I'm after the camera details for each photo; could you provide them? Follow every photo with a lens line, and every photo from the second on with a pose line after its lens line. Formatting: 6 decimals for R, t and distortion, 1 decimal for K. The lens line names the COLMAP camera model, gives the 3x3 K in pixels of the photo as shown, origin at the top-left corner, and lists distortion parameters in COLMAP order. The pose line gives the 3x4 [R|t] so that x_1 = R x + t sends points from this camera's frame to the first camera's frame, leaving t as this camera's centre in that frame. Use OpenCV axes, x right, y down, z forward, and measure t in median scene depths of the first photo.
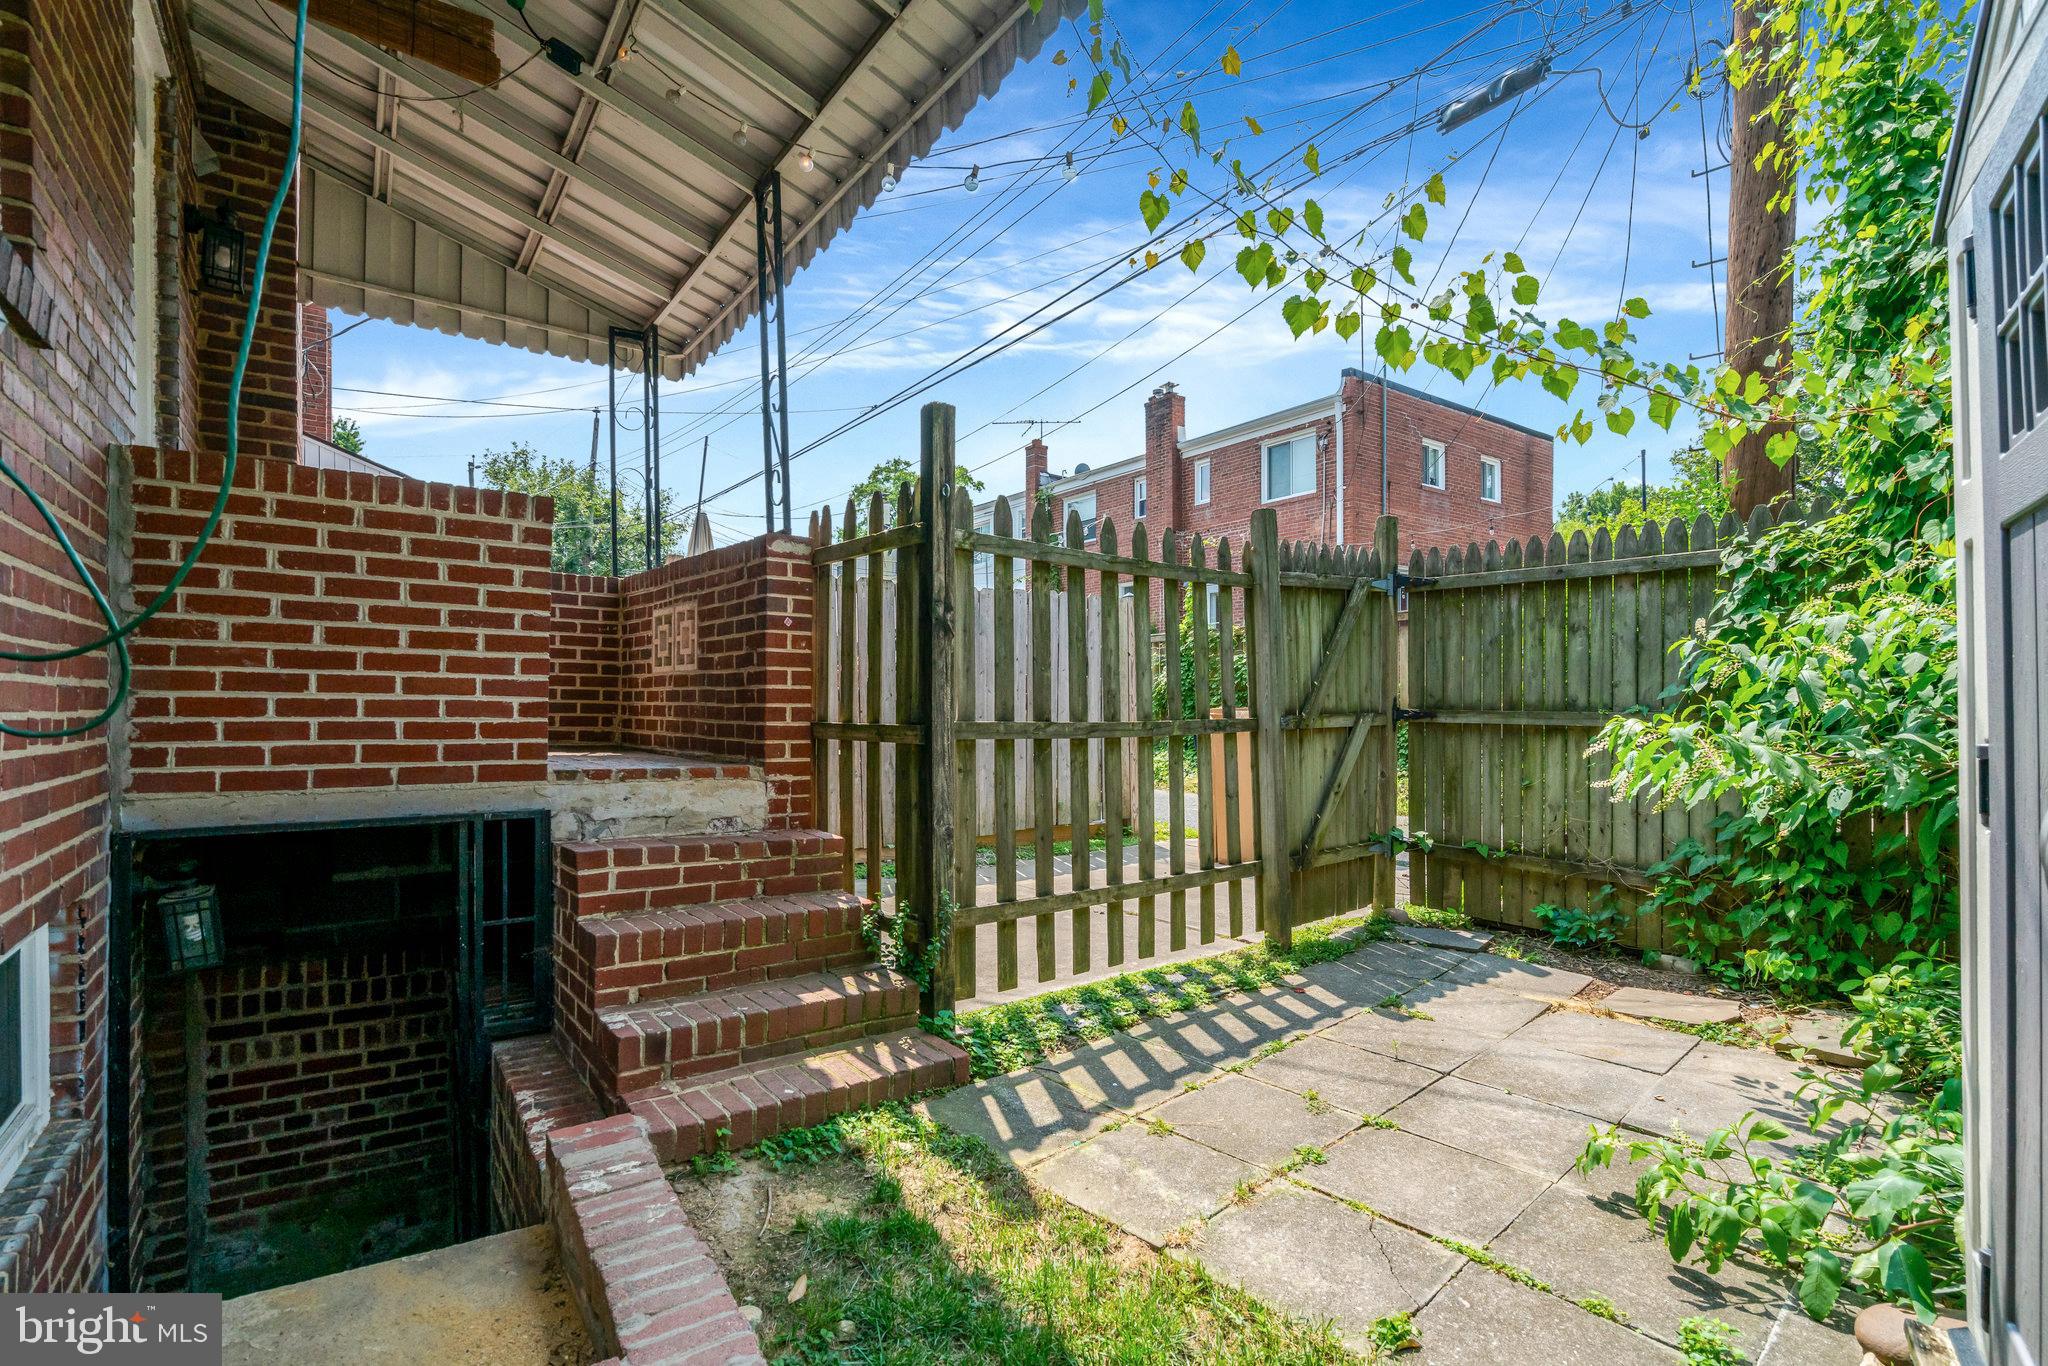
lens RADIAL K [[963.1, 0, 1021.8], [0, 963.1, 684.4], [0, 0, 1]] dist [-0.032837, 0.015650]
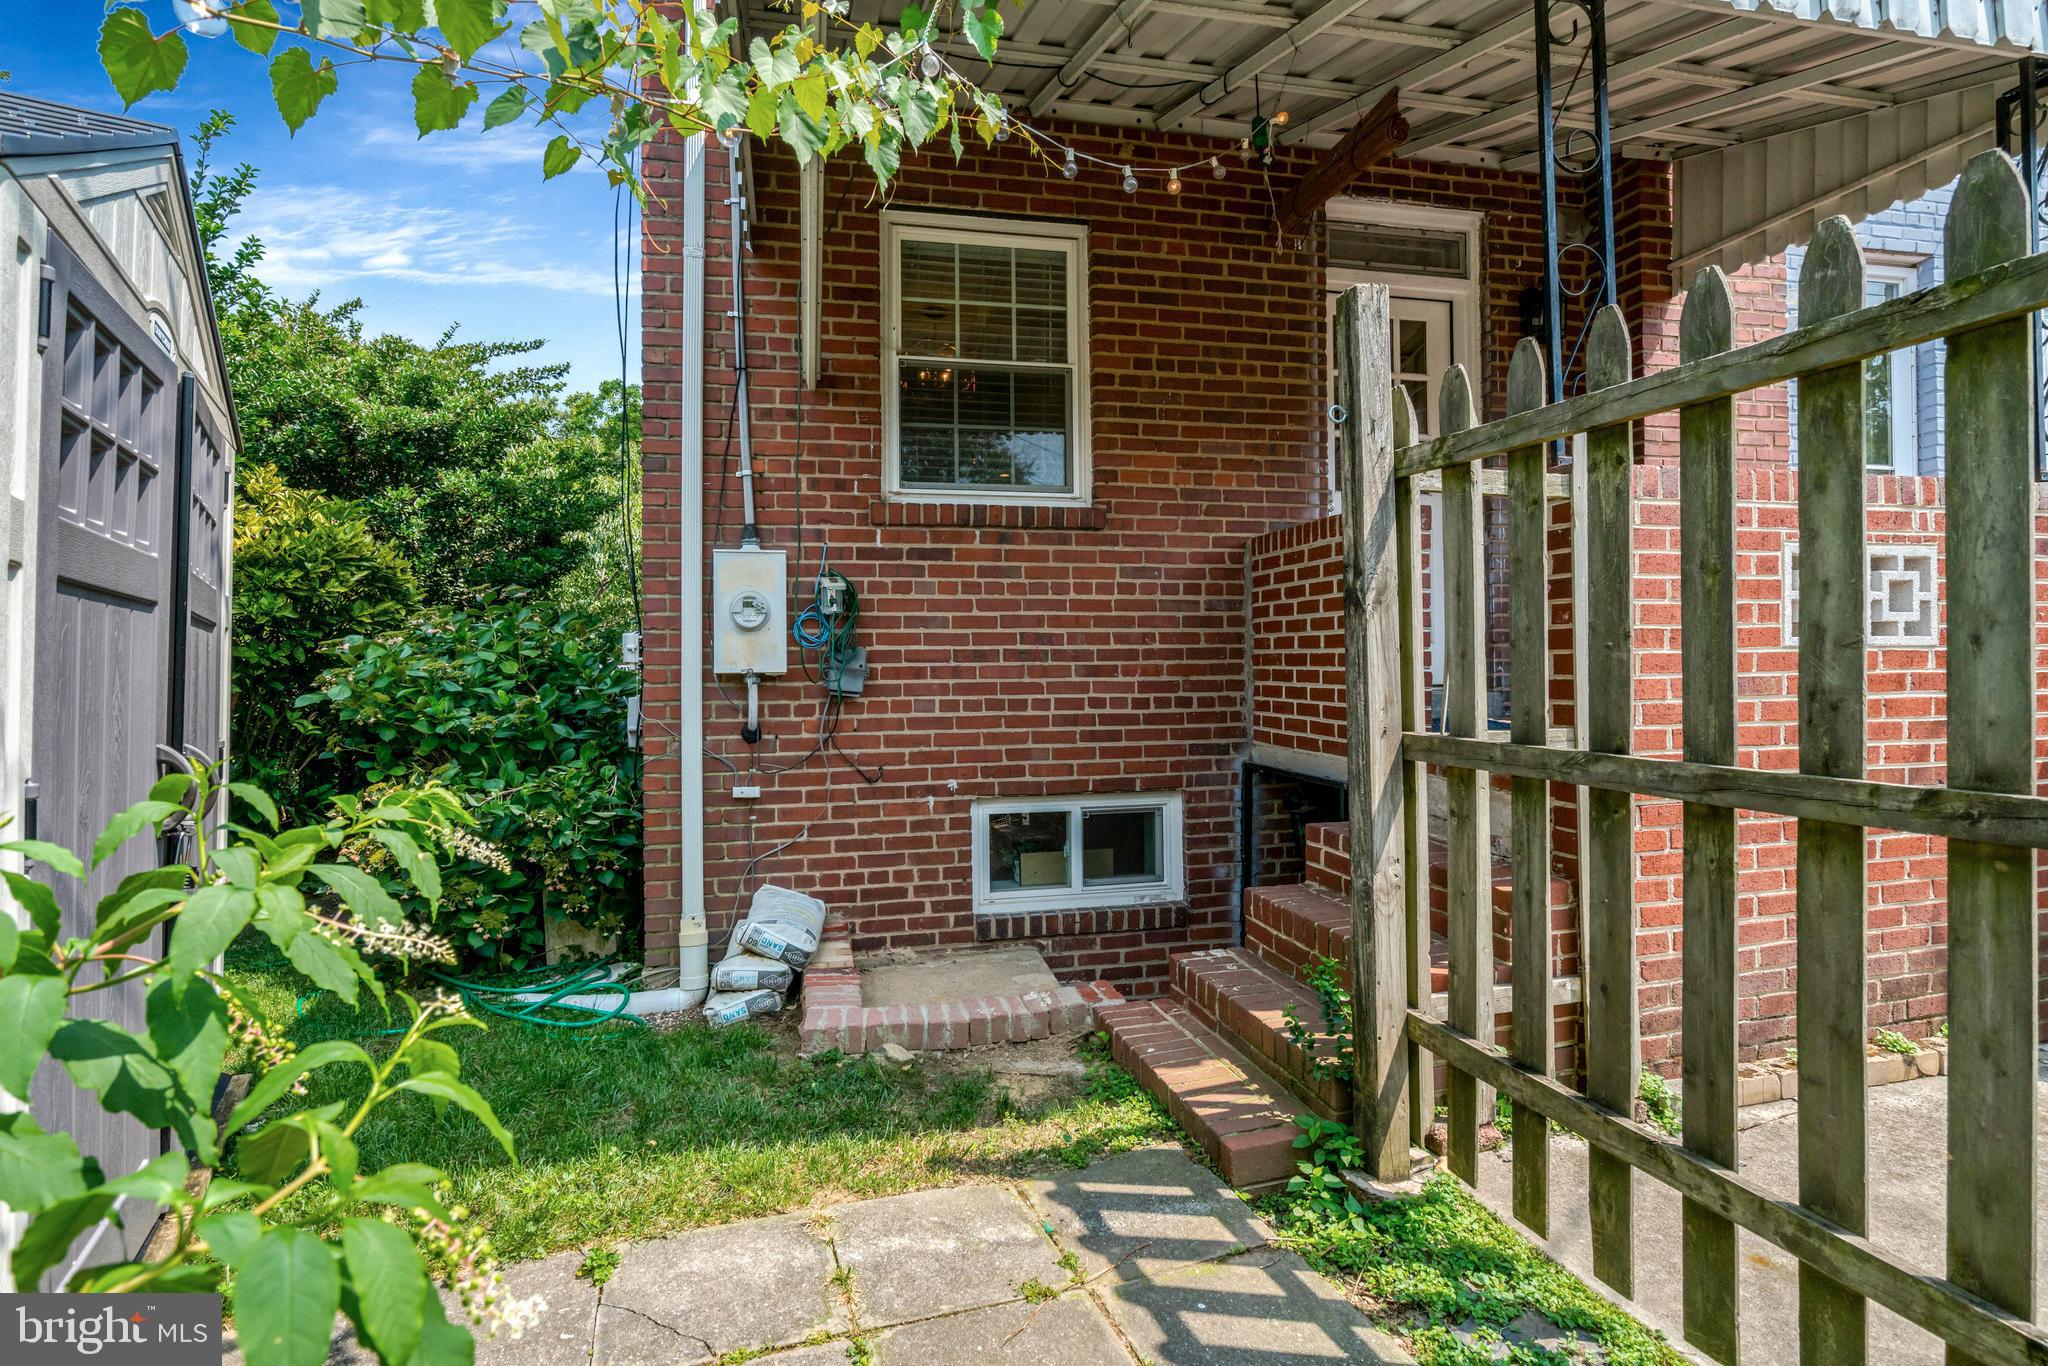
lens RADIAL K [[963.1, 0, 1014.9], [0, 963.1, 662.8], [0, 0, 1]] dist [-0.032837, 0.015650]
pose [[-0.399539, -0.002968, -0.916711, 0.795966], [0.018328, 0.999769, -0.011224, -0.013075], [0.916533, -0.021286, -0.399392, 1.240236]]
